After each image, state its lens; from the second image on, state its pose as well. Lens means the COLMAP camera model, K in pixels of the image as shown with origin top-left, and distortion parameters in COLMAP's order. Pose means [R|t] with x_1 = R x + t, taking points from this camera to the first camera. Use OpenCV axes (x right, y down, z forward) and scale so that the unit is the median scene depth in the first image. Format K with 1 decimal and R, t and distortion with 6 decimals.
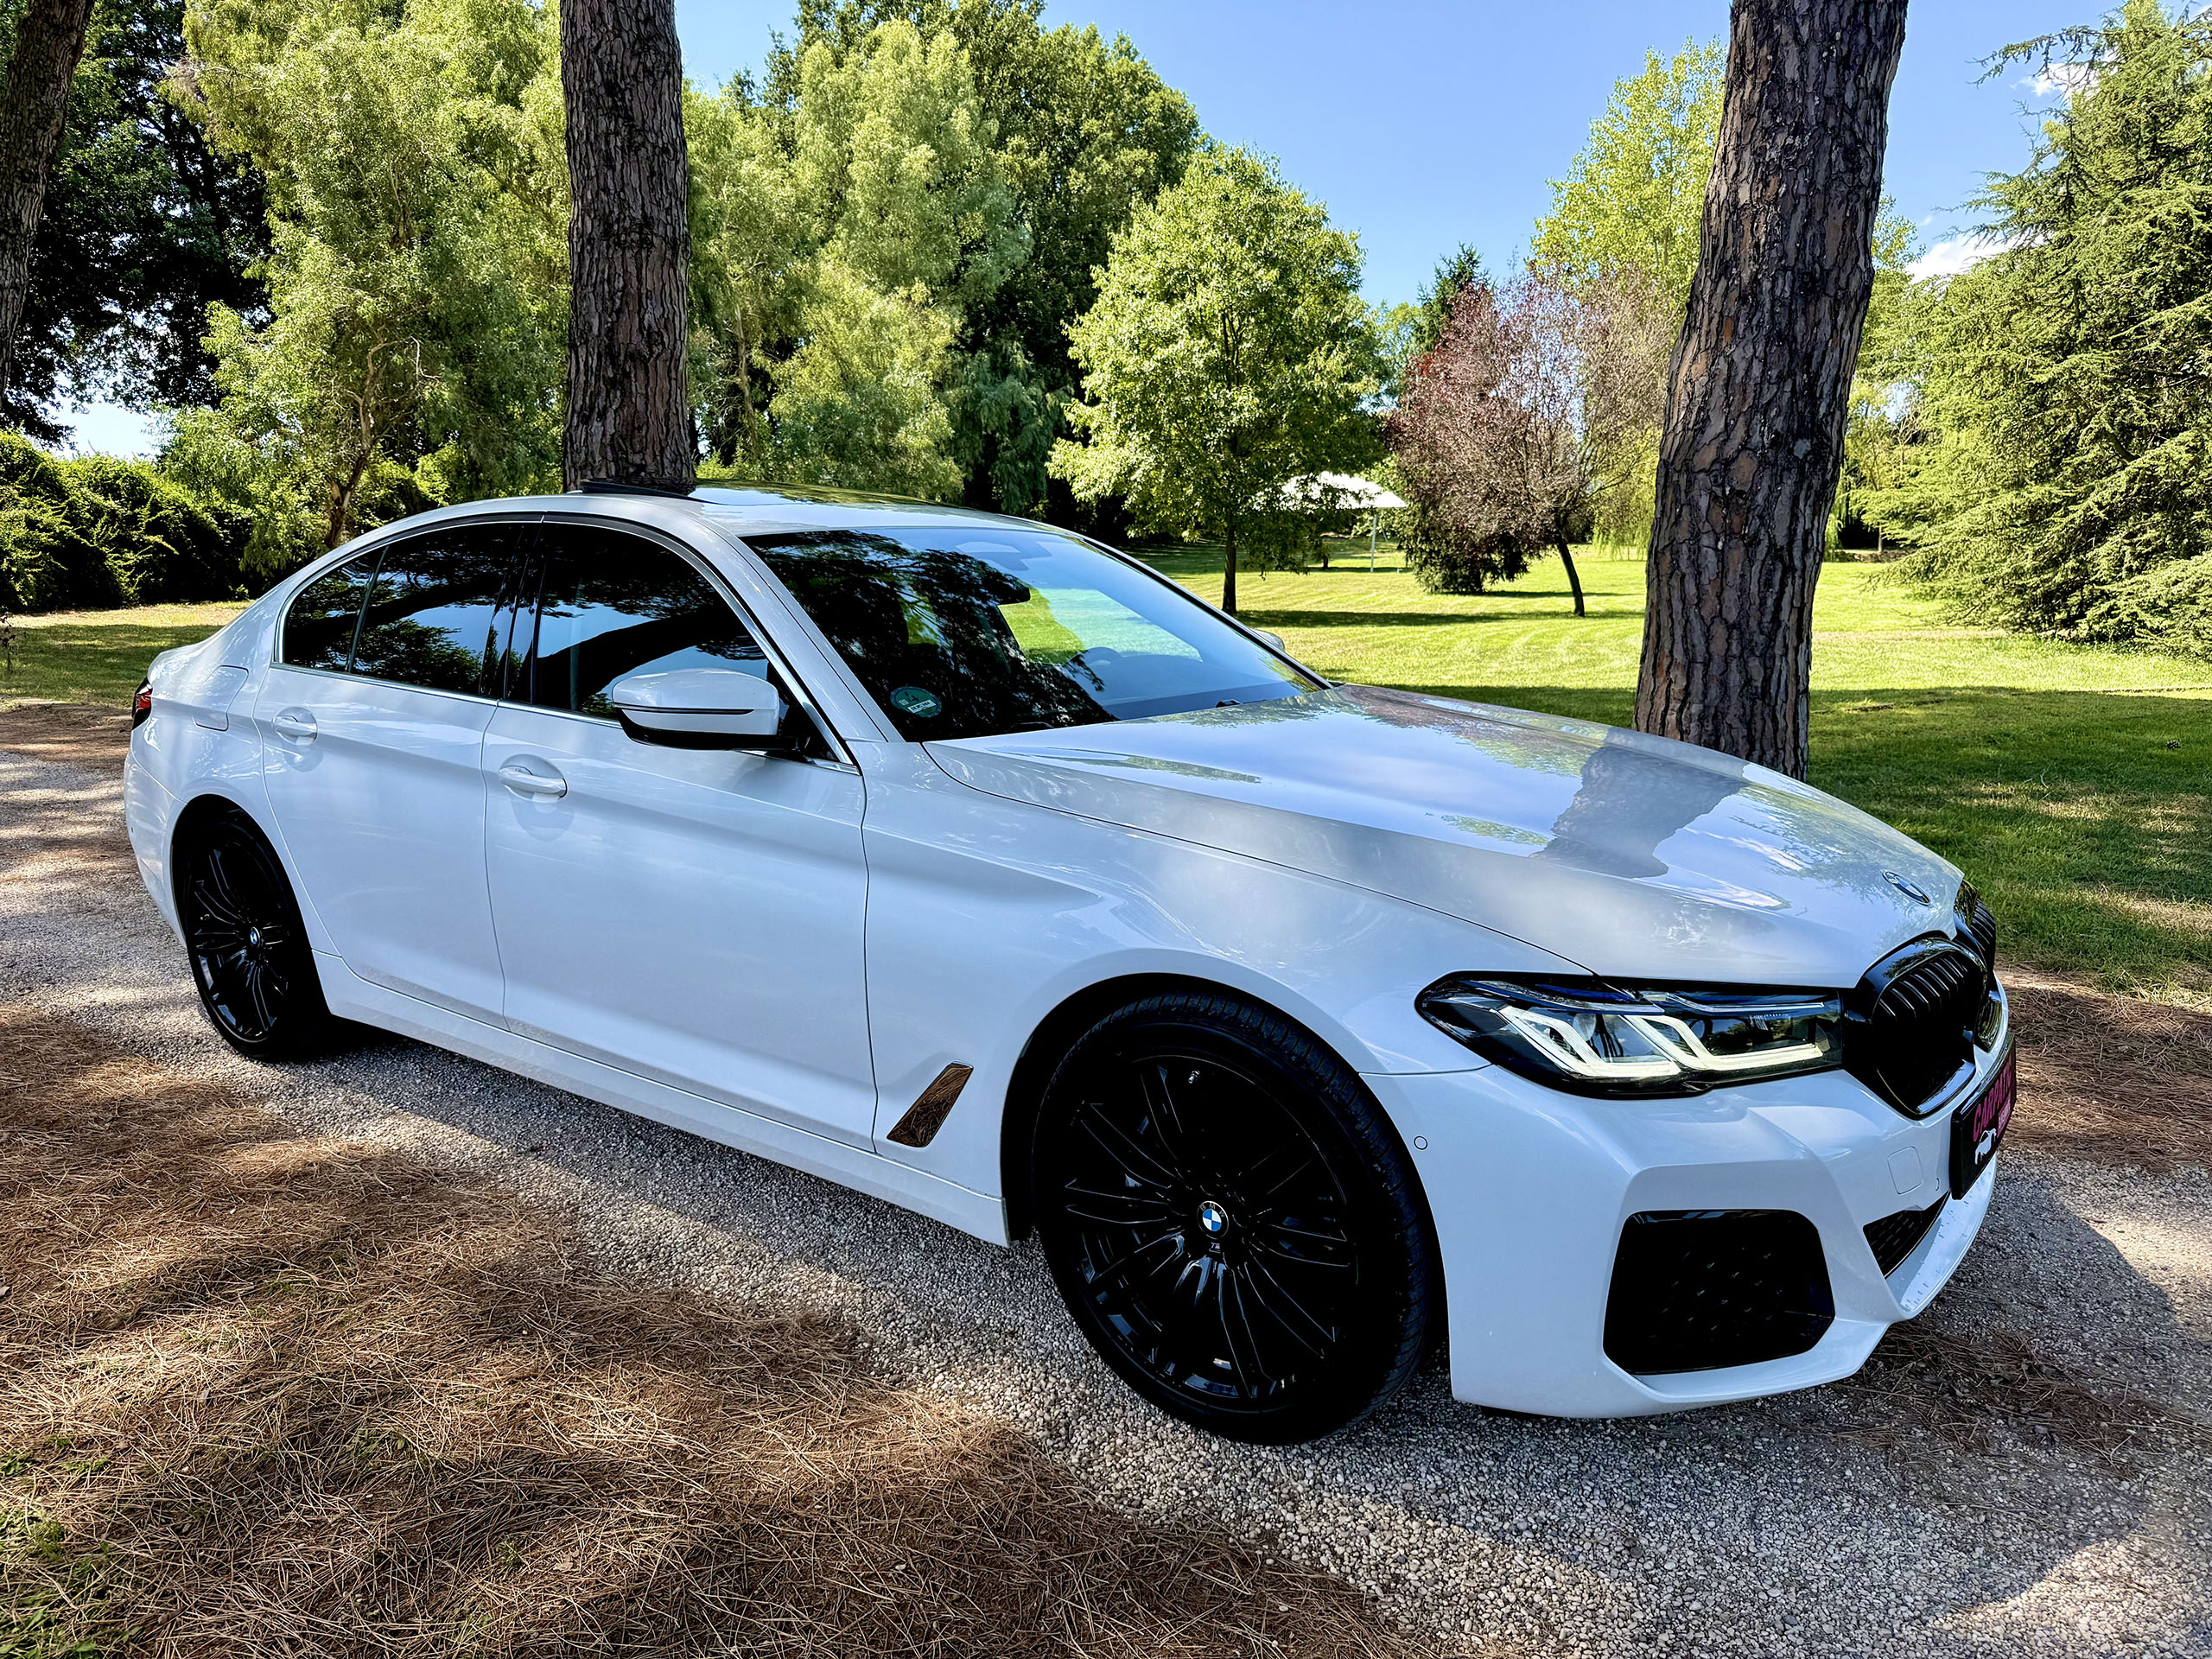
lens RADIAL K [[1588.9, 0, 1099.5], [0, 1588.9, 834.5], [0, 0, 1]] dist [-0.004035, -0.003912]
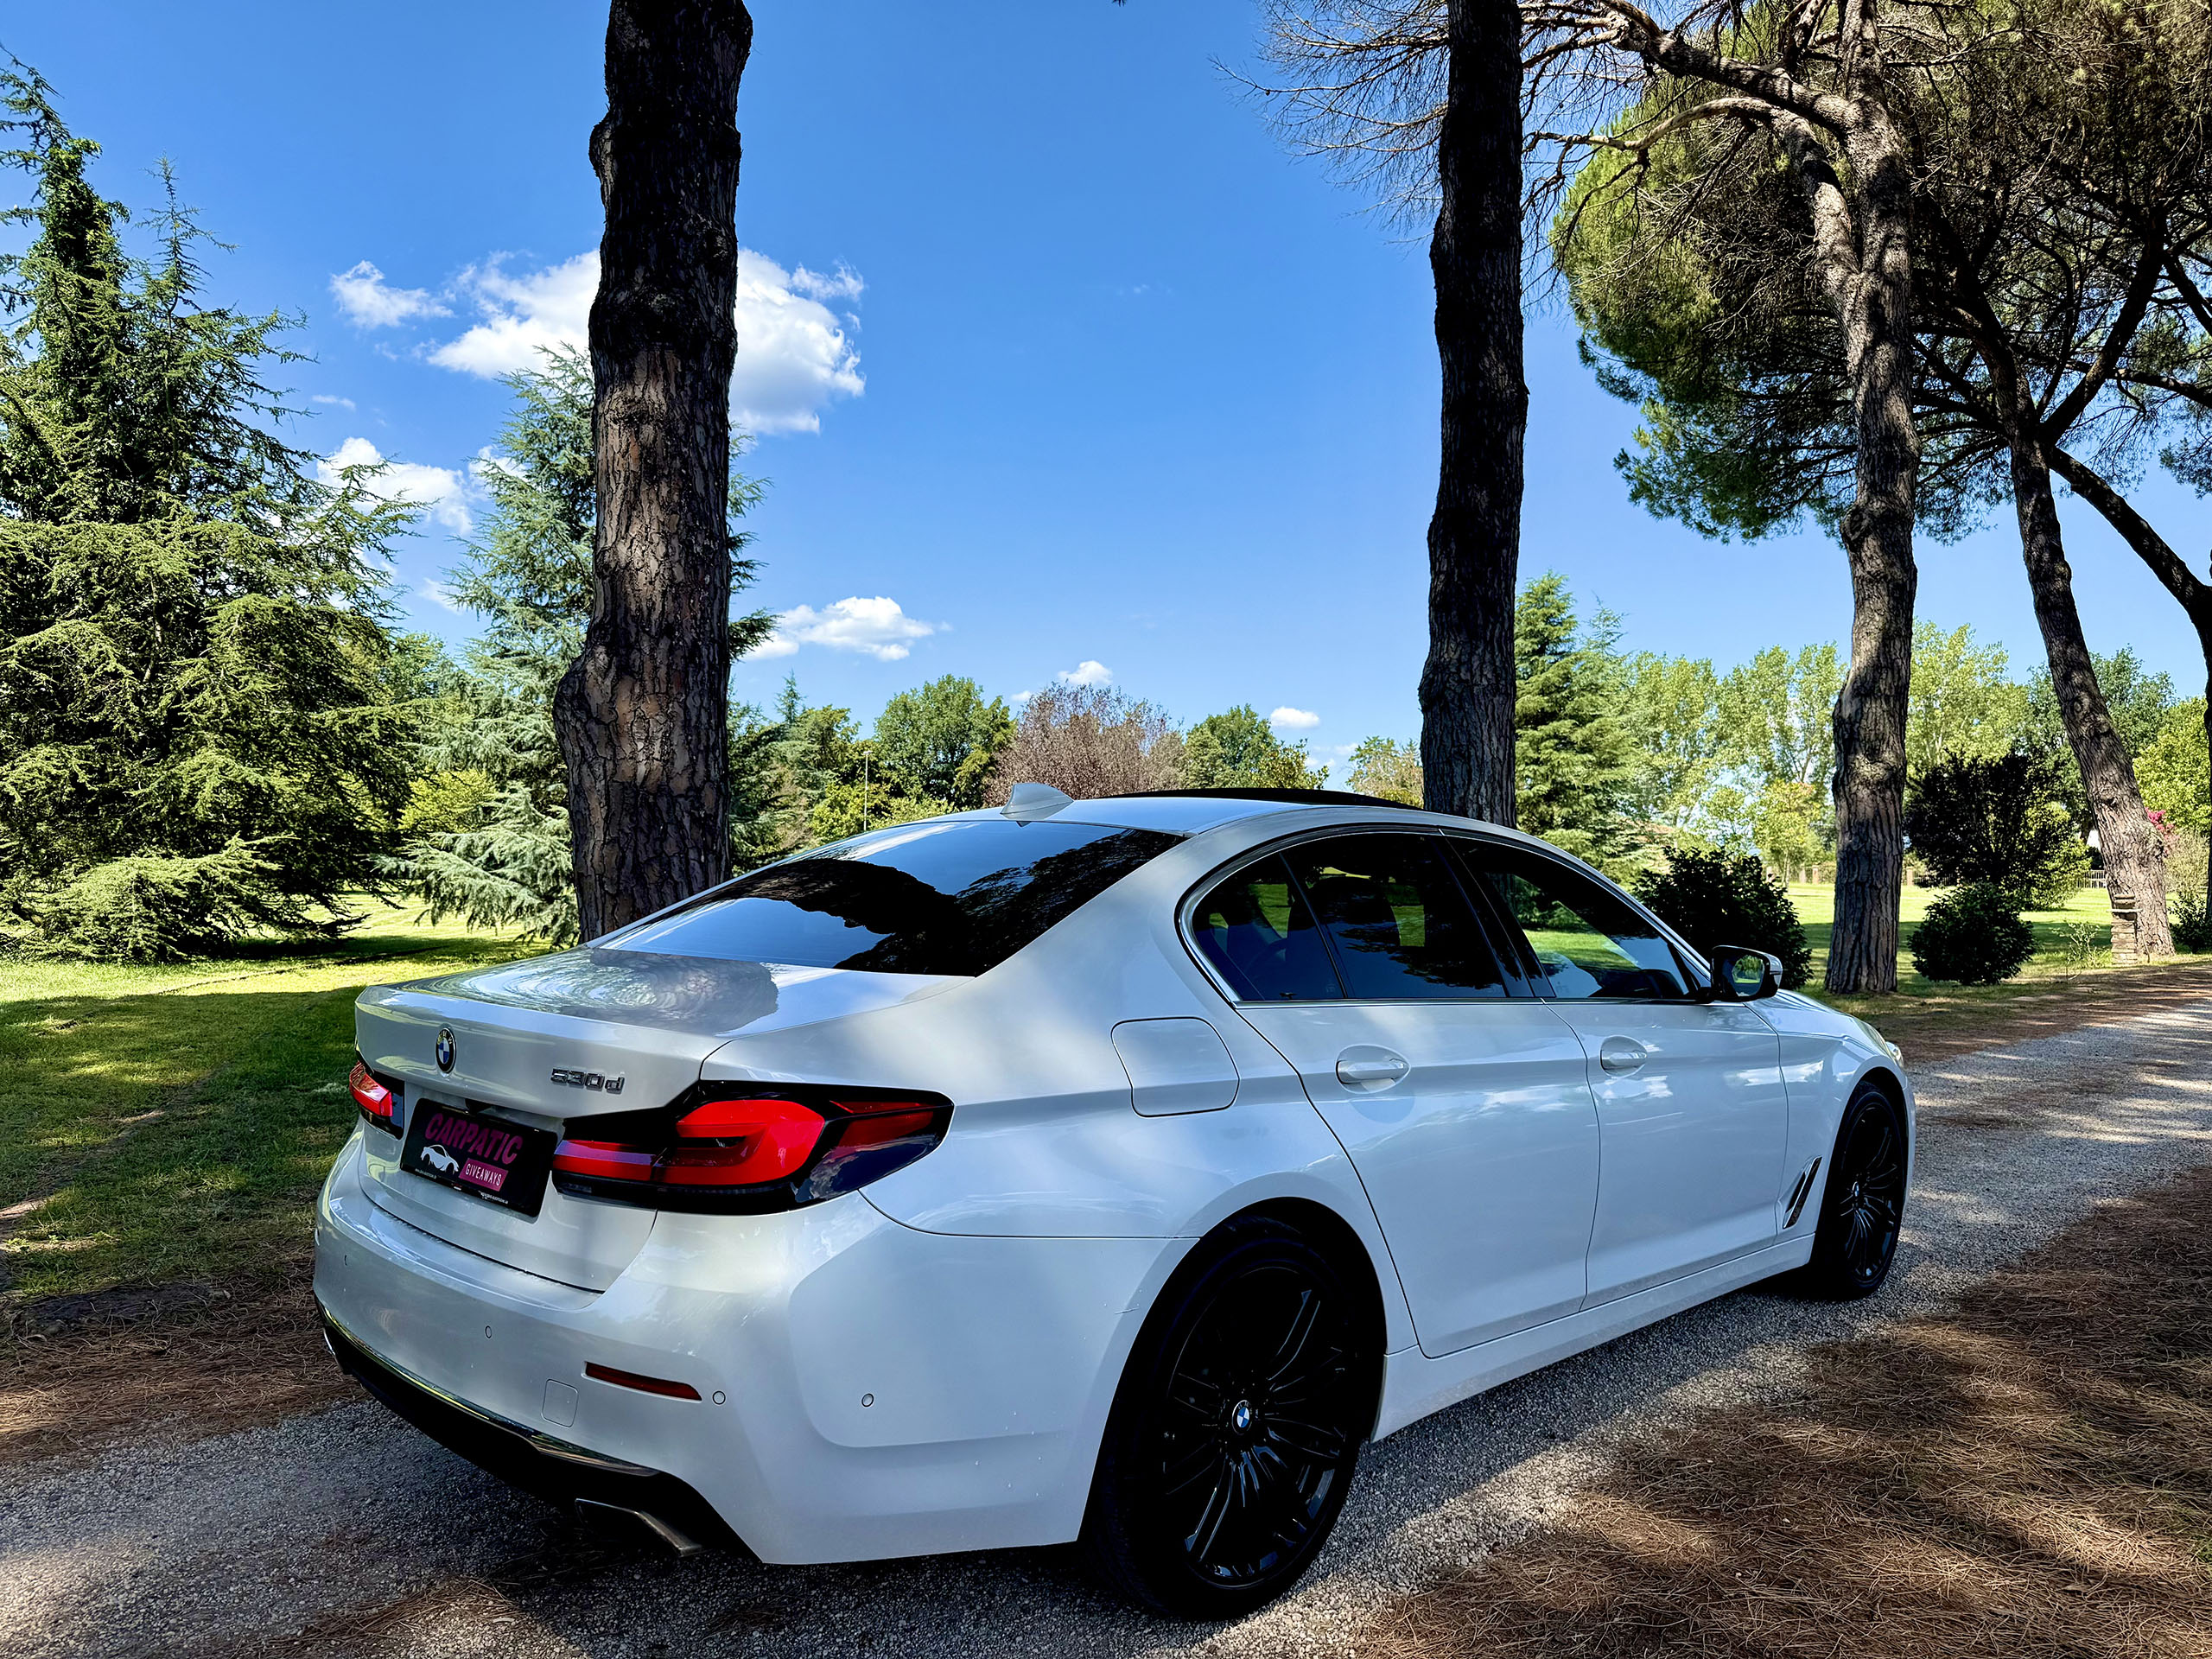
lens RADIAL K [[1560.1, 0, 1106.0], [0, 1560.1, 829.5], [0, 0, 1]] dist [0.055143, -0.051859]
pose [[0.155390, 0.030177, 0.987392, -0.145527], [0.160128, 0.985545, -0.055320, -0.018416], [-0.974789, 0.166705, 0.148312, 0.107433]]
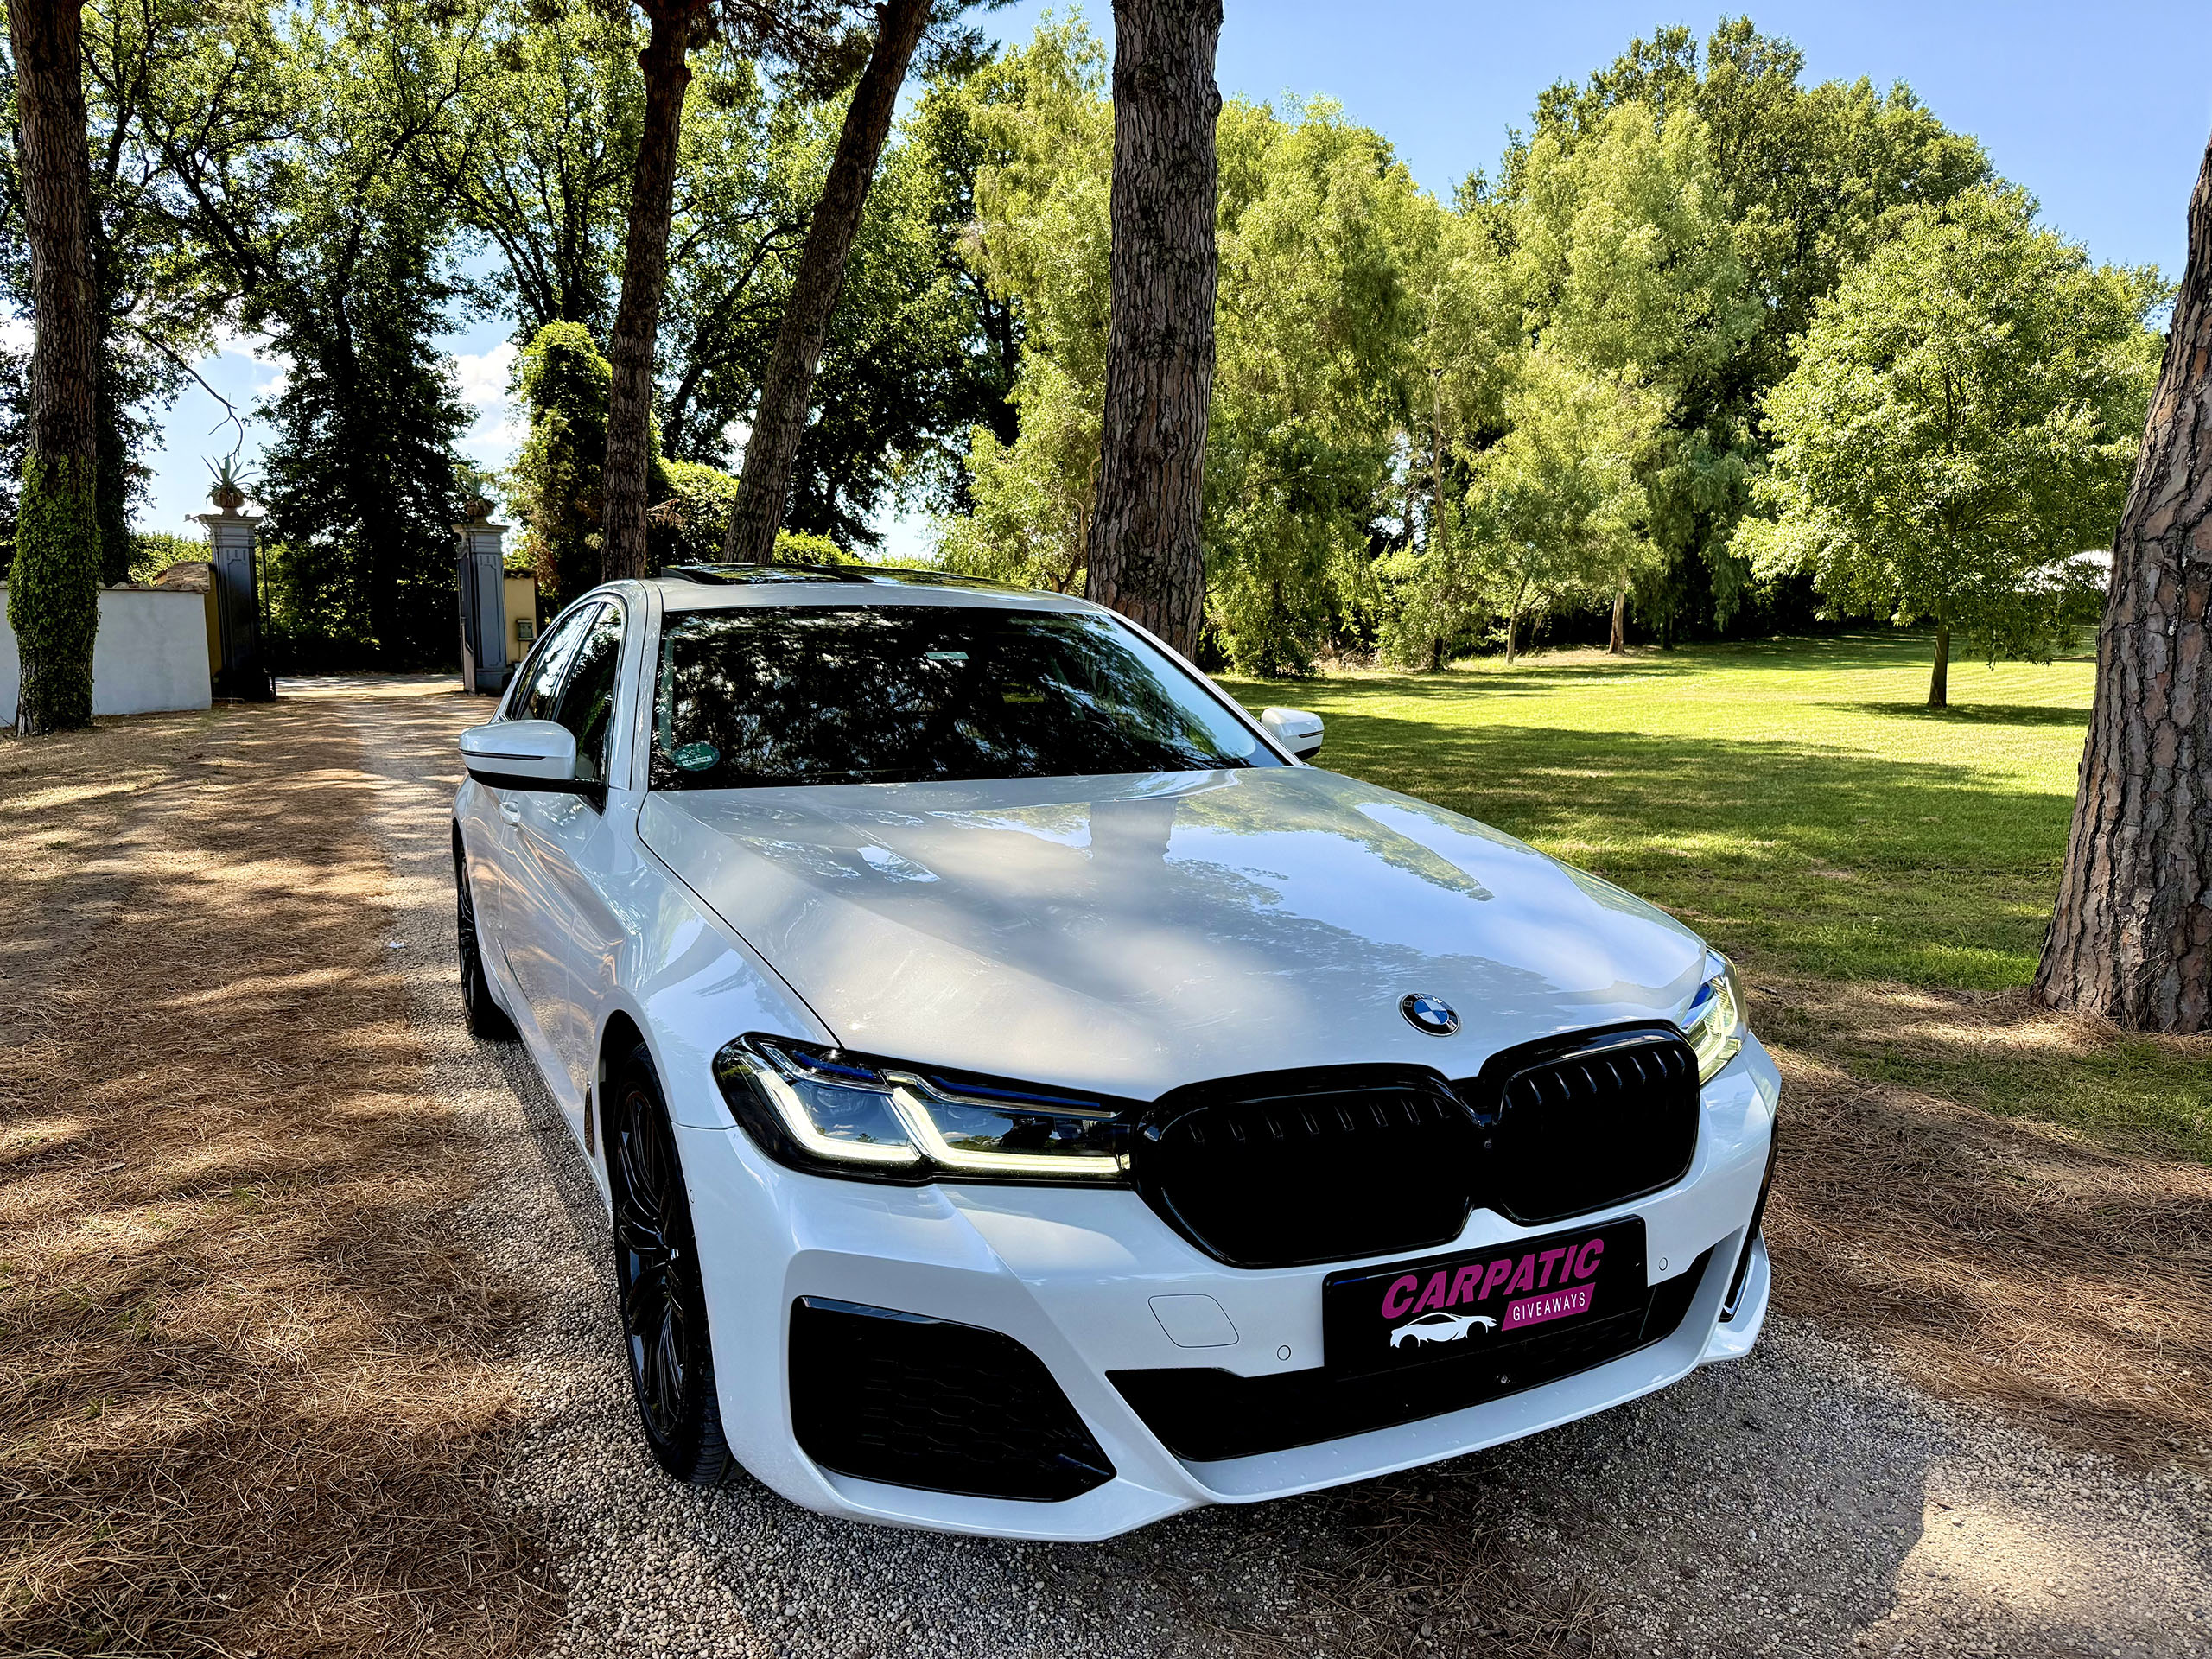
lens RADIAL K [[1568.4, 0, 1106.0], [0, 1568.4, 829.5], [0, 0, 1]] dist [0.033323, -0.046333]
pose [[0.901016, 0.058325, -0.429847, 0.051673], [-0.081597, 0.996019, -0.035891, -0.002058], [0.426042, 0.067413, 0.902188, 0.012624]]
